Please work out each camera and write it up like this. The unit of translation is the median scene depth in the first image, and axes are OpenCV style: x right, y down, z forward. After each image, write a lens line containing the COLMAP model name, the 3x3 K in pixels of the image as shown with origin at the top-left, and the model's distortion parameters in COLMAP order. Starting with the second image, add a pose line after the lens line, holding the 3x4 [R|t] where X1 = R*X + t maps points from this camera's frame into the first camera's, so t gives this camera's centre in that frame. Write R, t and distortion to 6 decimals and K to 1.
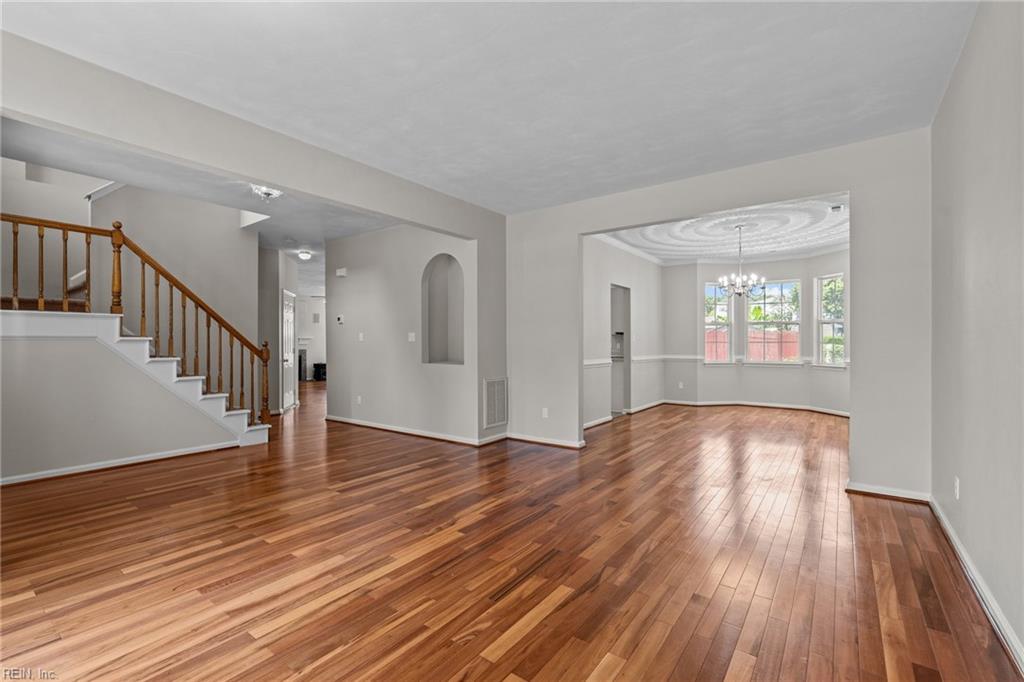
lens RADIAL K [[452.7, 0, 514.1], [0, 452.7, 343.7], [0, 0, 1]] dist [-0.008672, 0.001408]
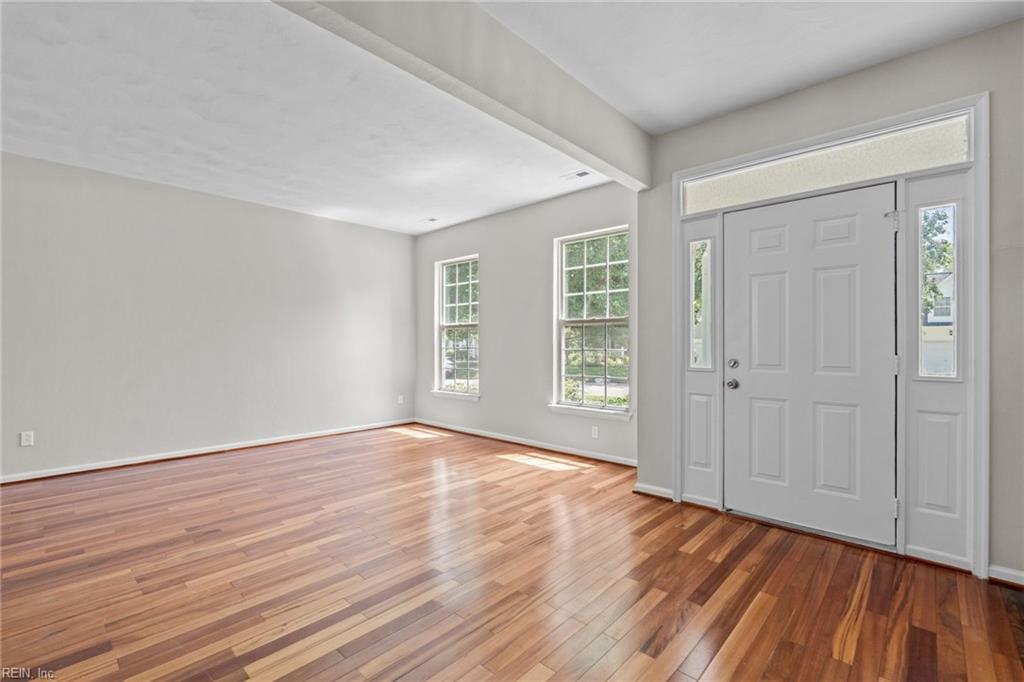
lens RADIAL K [[452.7, 0, 514.8], [0, 452.7, 340.8], [0, 0, 1]] dist [-0.008672, 0.001408]
pose [[-0.994083, 0.002300, 0.108603, -0.664736], [0.001601, 0.999977, -0.006526, 0.002144], [-0.108615, -0.006313, -0.994064, 1.909222]]
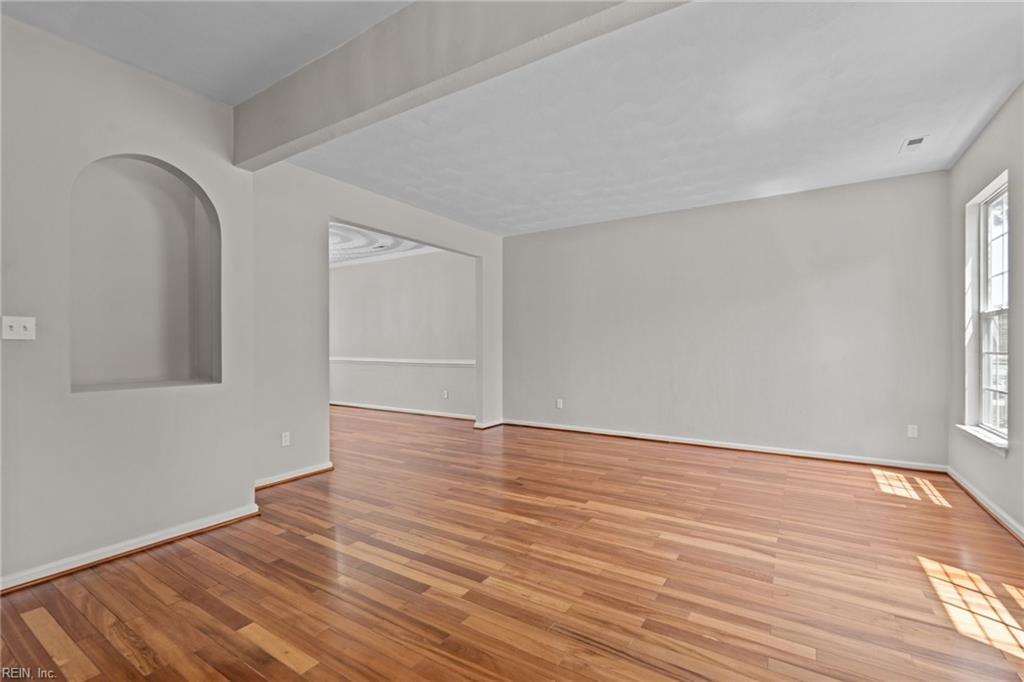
lens RADIAL K [[452.7, 0, 510.4], [0, 452.7, 346.2], [0, 0, 1]] dist [-0.008672, 0.001408]
pose [[-0.067207, -0.001557, 0.997738, -1.192497], [0.001245, 0.999998, 0.001644, 0.000529], [-0.997738, 0.001352, -0.067204, 1.173972]]
